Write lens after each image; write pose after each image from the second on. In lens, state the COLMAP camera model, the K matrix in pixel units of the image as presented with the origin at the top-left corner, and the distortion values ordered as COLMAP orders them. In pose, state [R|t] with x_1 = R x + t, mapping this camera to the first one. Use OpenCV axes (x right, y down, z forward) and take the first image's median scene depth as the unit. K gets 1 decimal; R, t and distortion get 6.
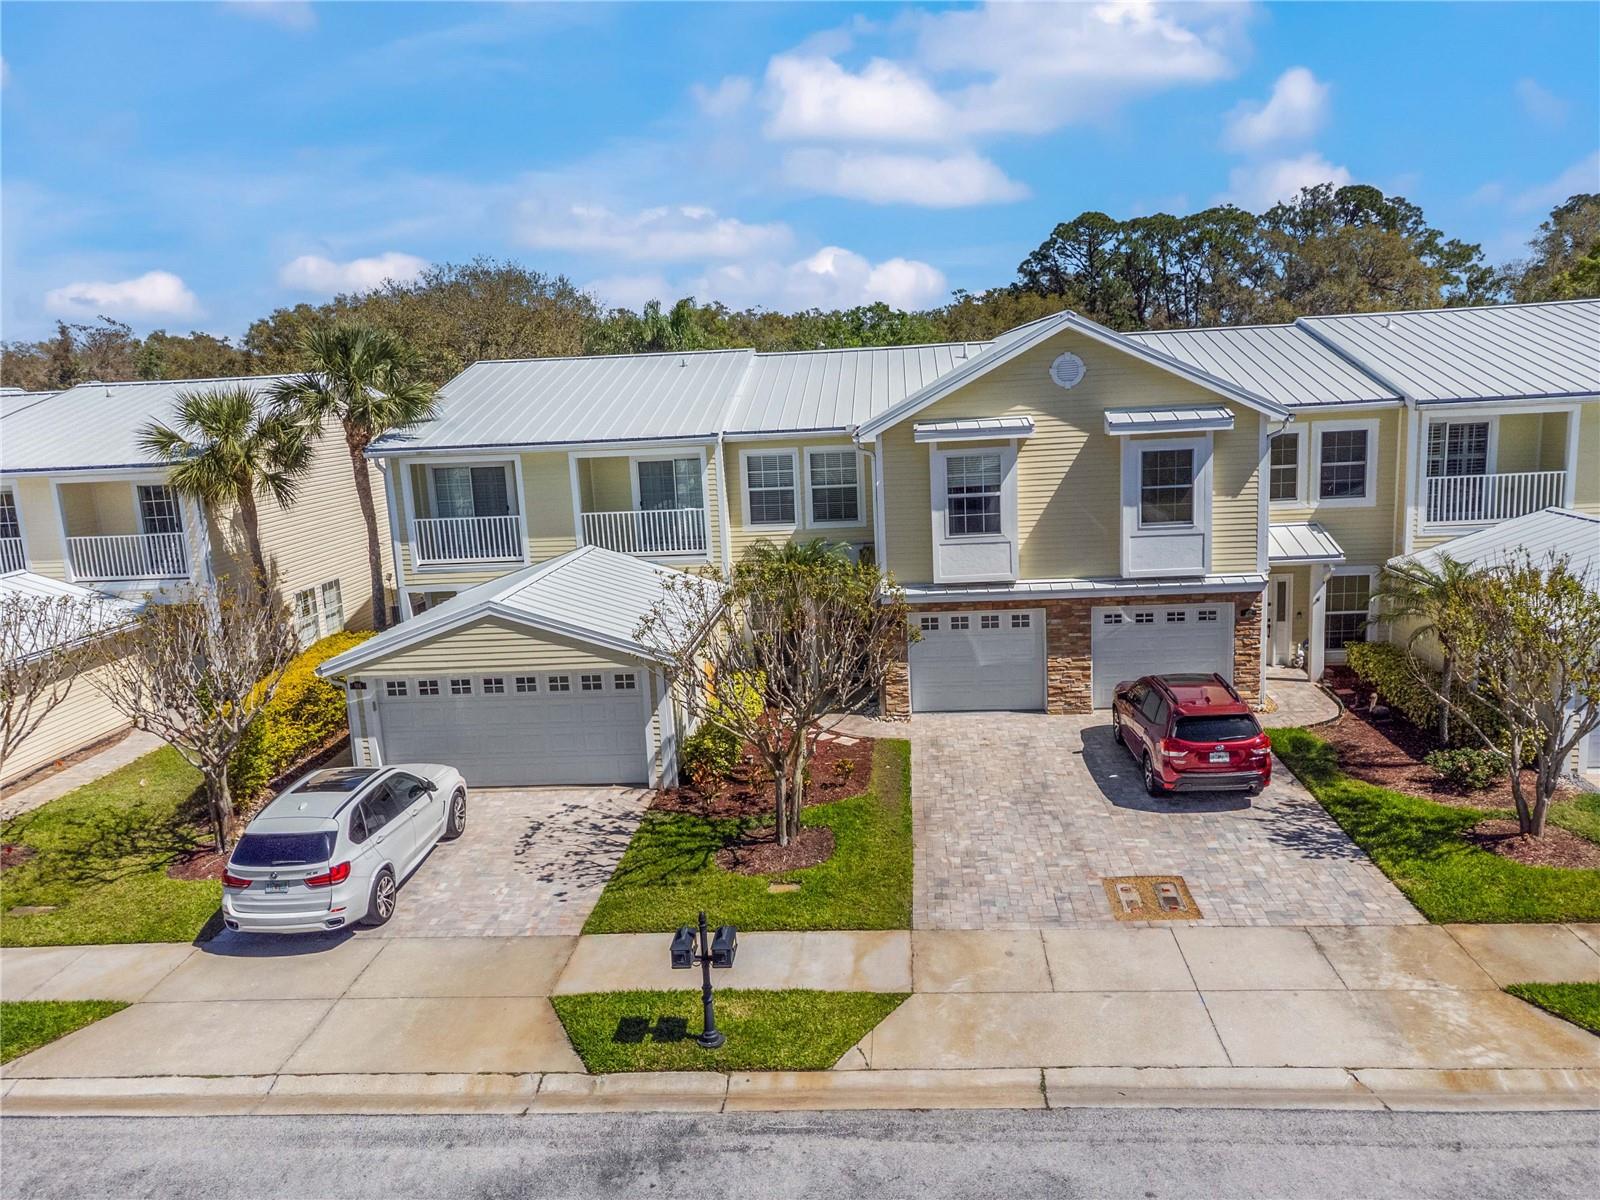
lens RADIAL K [[1203.4, 0, 809.1], [0, 1203.4, 600.6], [0, 0, 1]] dist [0.021031, -0.010082]
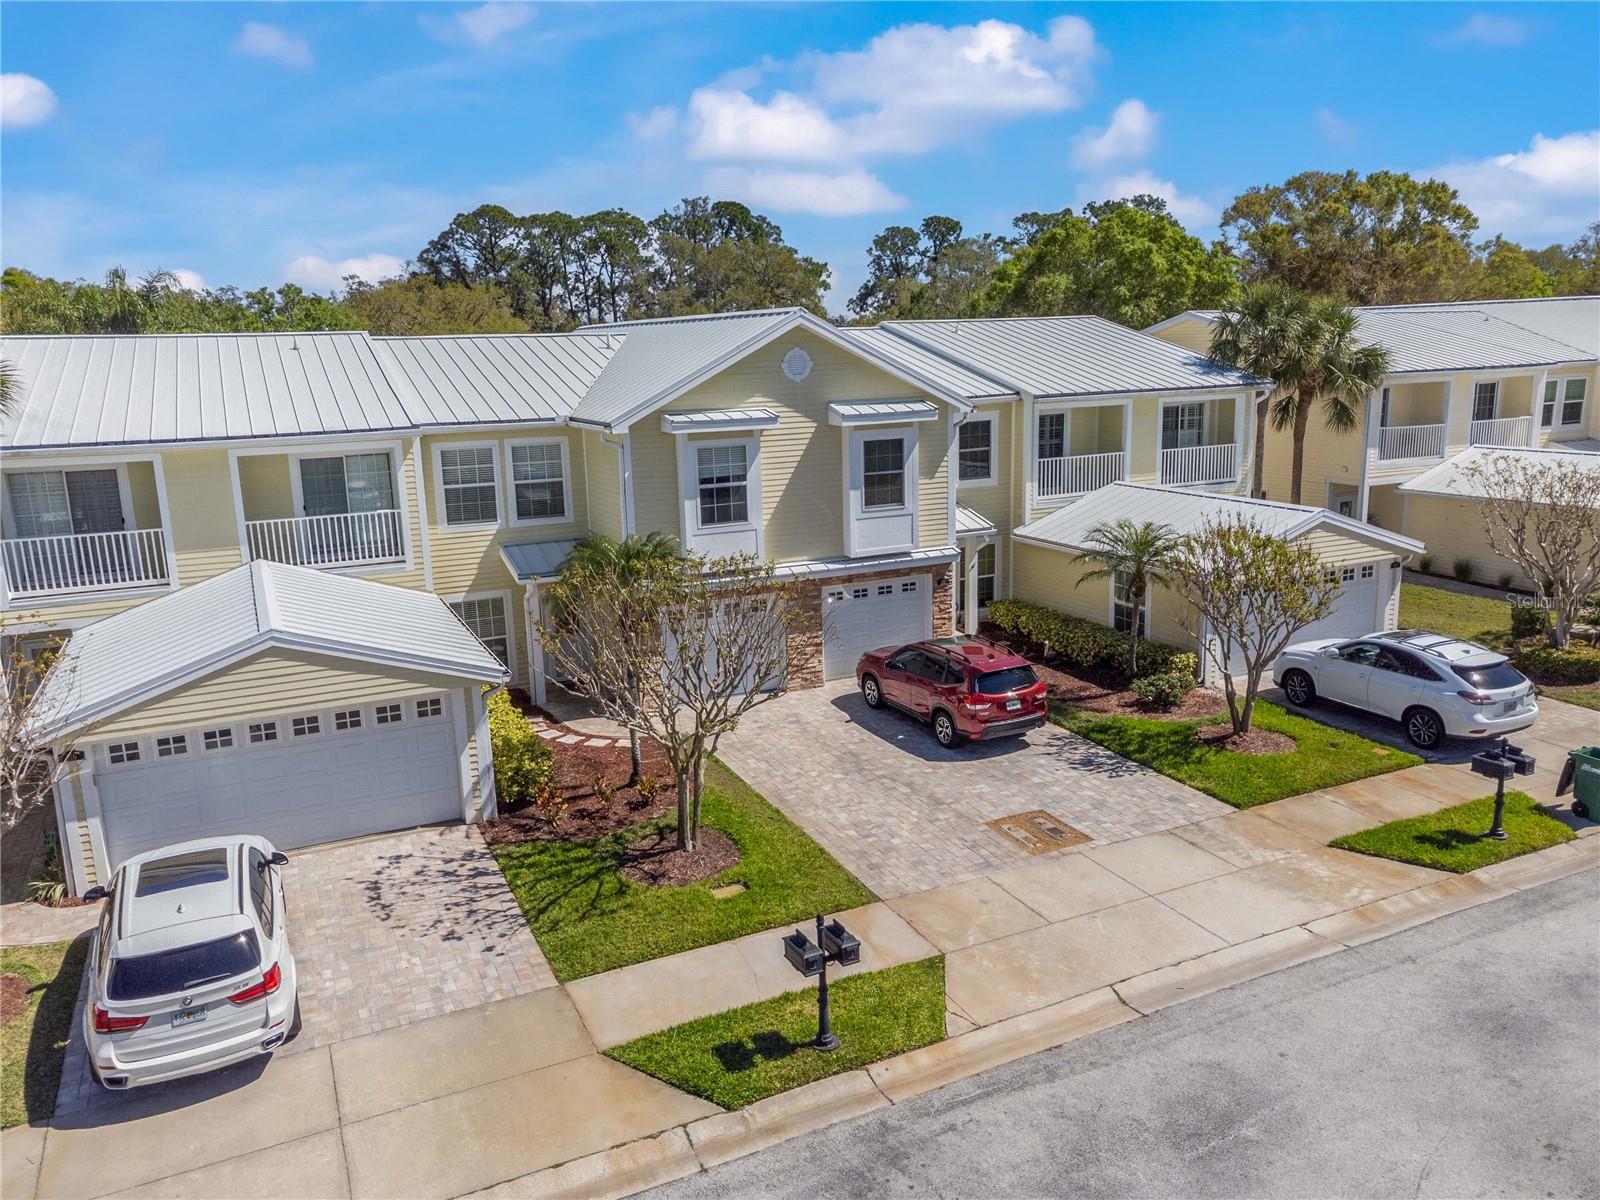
lens RADIAL K [[1203.4, 0, 798.0], [0, 1203.4, 594.9], [0, 0, 1]] dist [0.021031, -0.010082]
pose [[0.862284, -0.077046, 0.500529, -0.351663], [0.077081, 0.996811, 0.020648, -0.012247], [-0.500524, 0.020777, 0.865473, 0.098424]]
